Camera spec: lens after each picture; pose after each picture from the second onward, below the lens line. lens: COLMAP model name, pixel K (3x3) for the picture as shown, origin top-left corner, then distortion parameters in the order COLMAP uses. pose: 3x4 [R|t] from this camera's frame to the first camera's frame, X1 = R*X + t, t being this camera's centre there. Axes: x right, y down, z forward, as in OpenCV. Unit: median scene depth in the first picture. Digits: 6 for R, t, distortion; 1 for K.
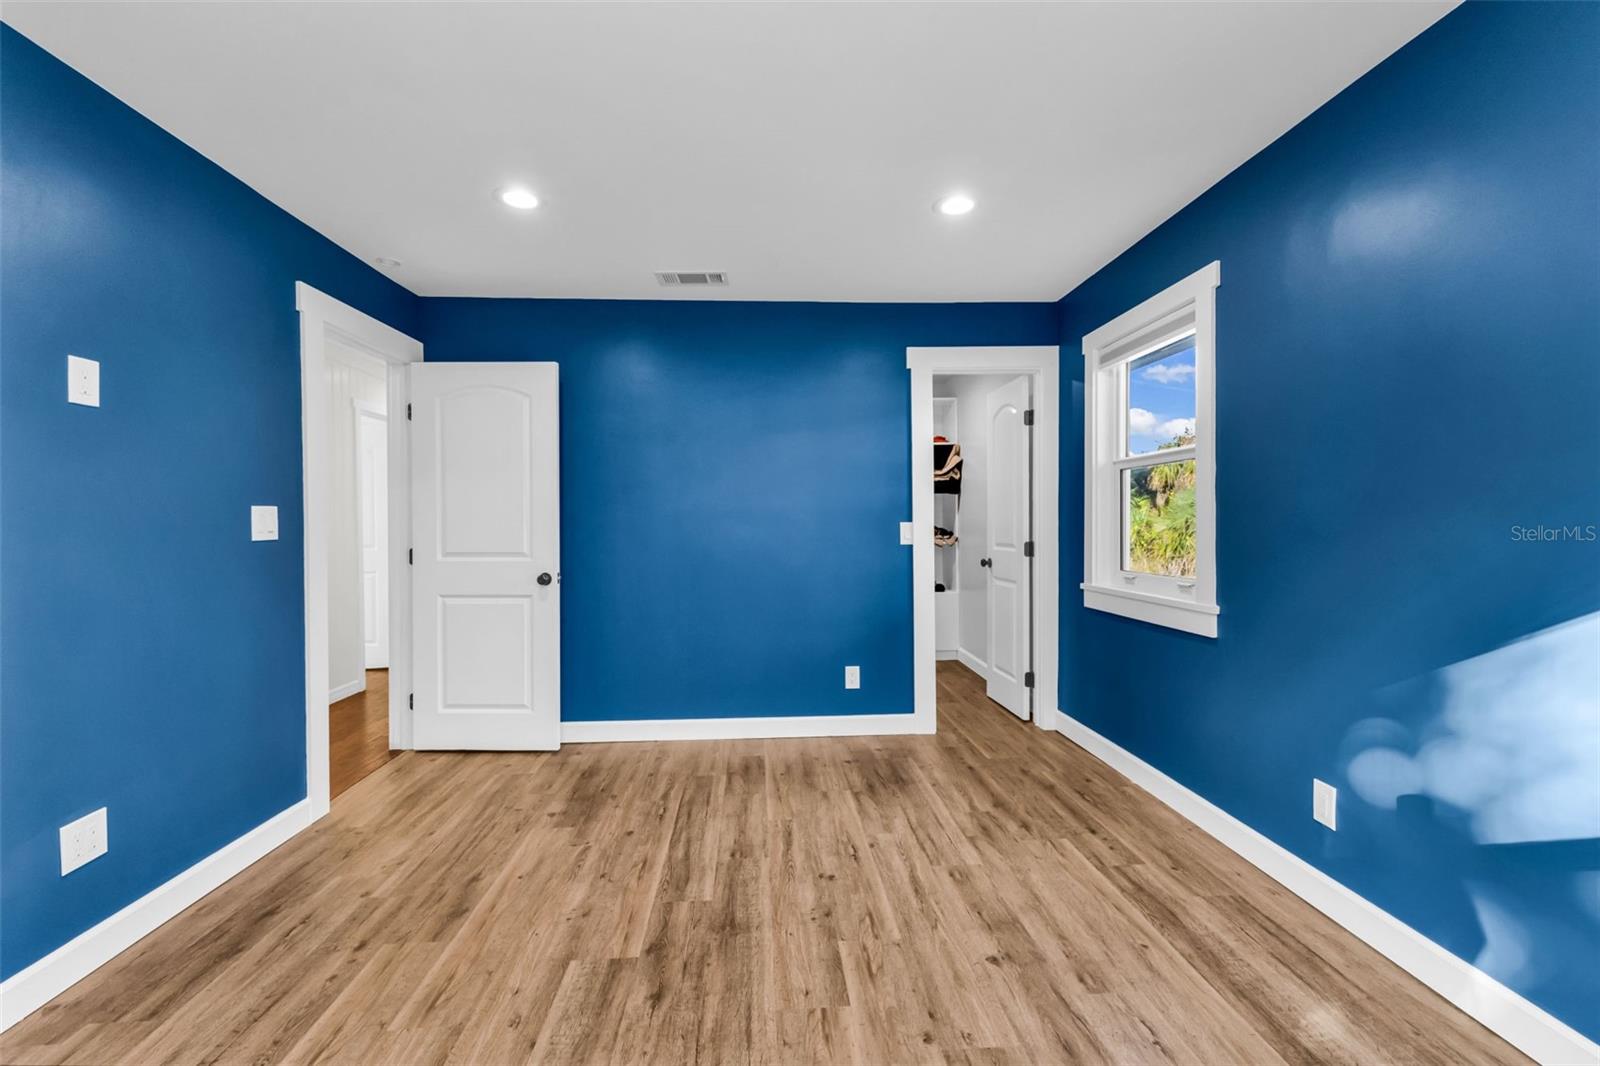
lens RADIAL K [[694.2, 0, 779.5], [0, 694.2, 525.5], [0, 0, 1]] dist [-0.000610, -0.000023]
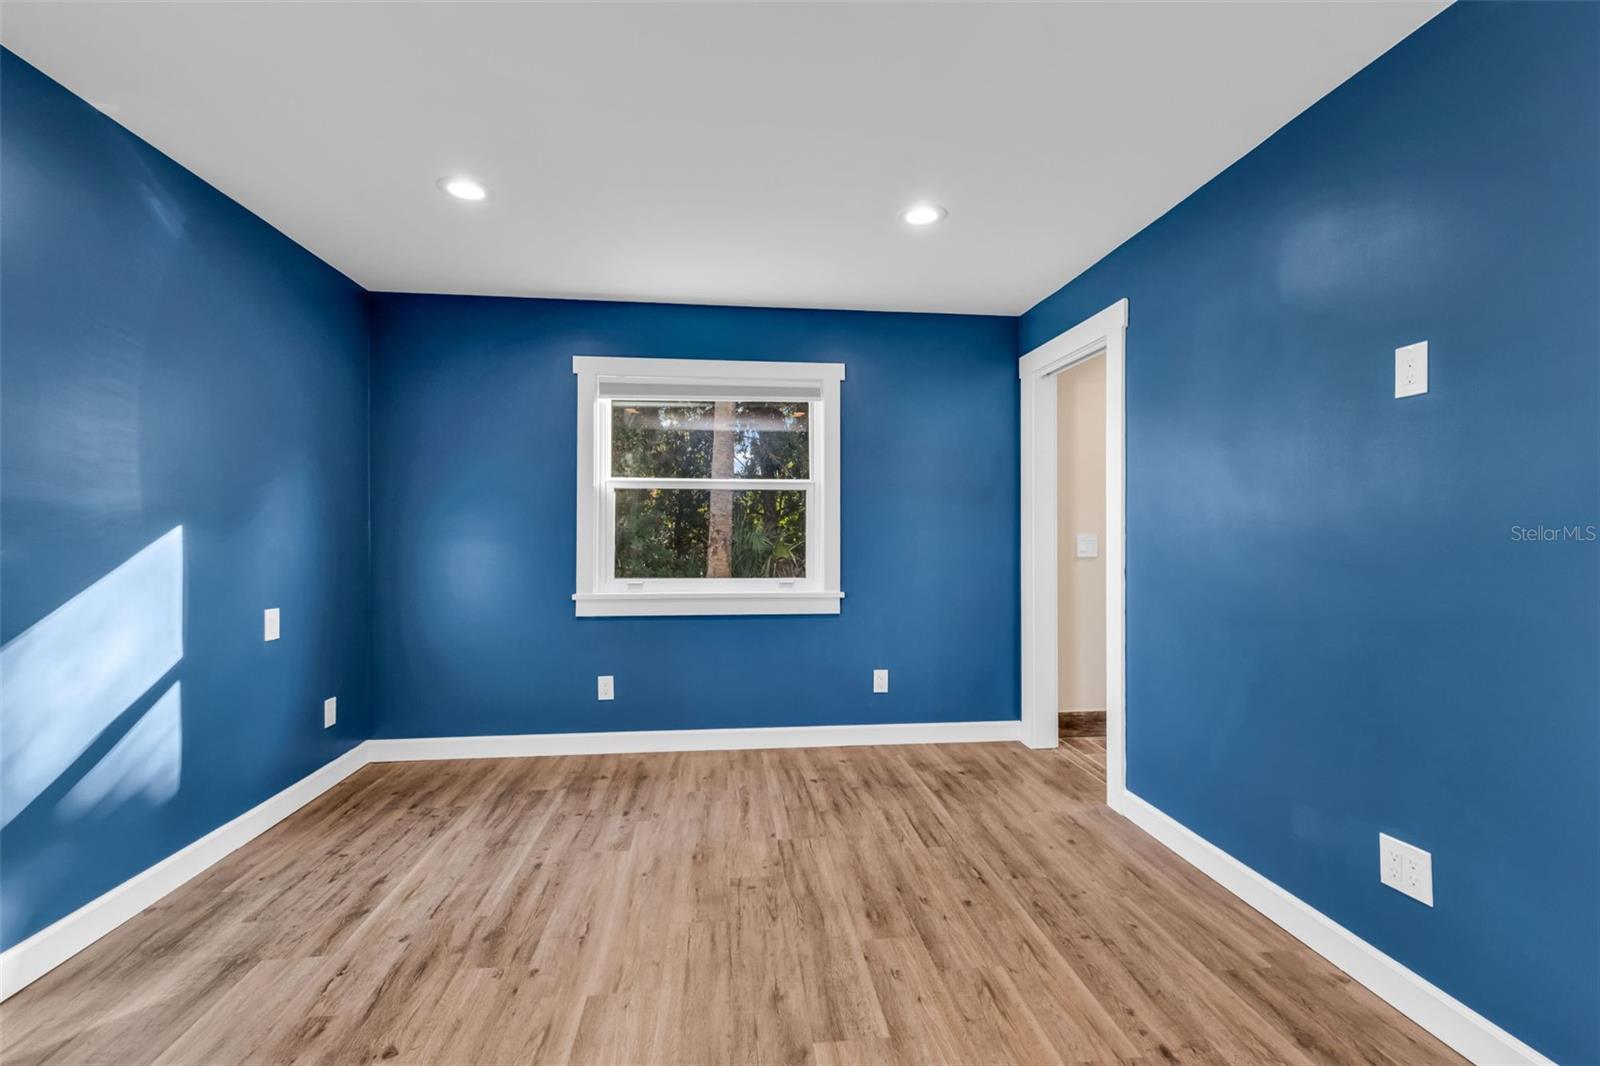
lens RADIAL K [[704.7, 0, 787.7], [0, 704.7, 525.4], [0, 0, 1]] dist [0.003081, 0.000710]
pose [[-0.998321, 0.007725, -0.057401, -0.133297], [0.007669, 0.999970, 0.001196, -0.011083], [0.057409, 0.000754, -0.998350, 1.946465]]
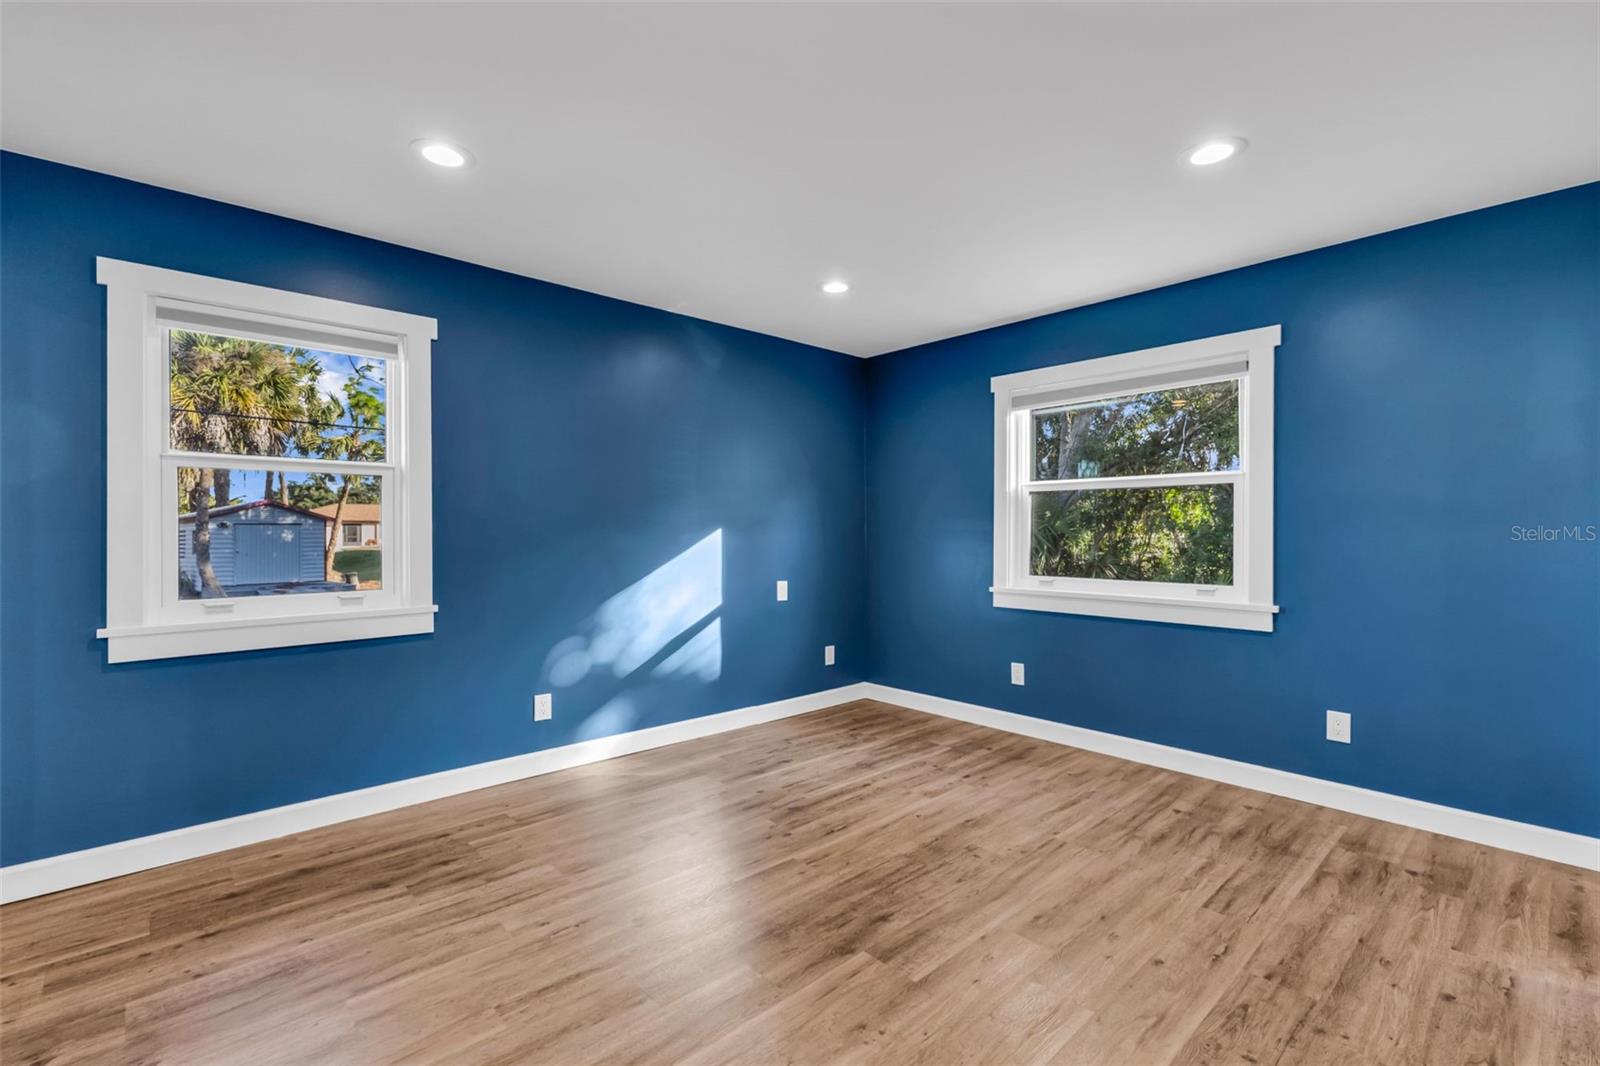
lens RADIAL K [[689.8, 0, 804.1], [0, 689.8, 528.3], [0, 0, 1]] dist [0.000192, 0.000196]
pose [[-0.643165, 0.011771, 0.765637, -0.984787], [0.012678, 0.999908, -0.004722, -0.004192], [-0.765623, 0.006670, -0.643255, 1.807699]]
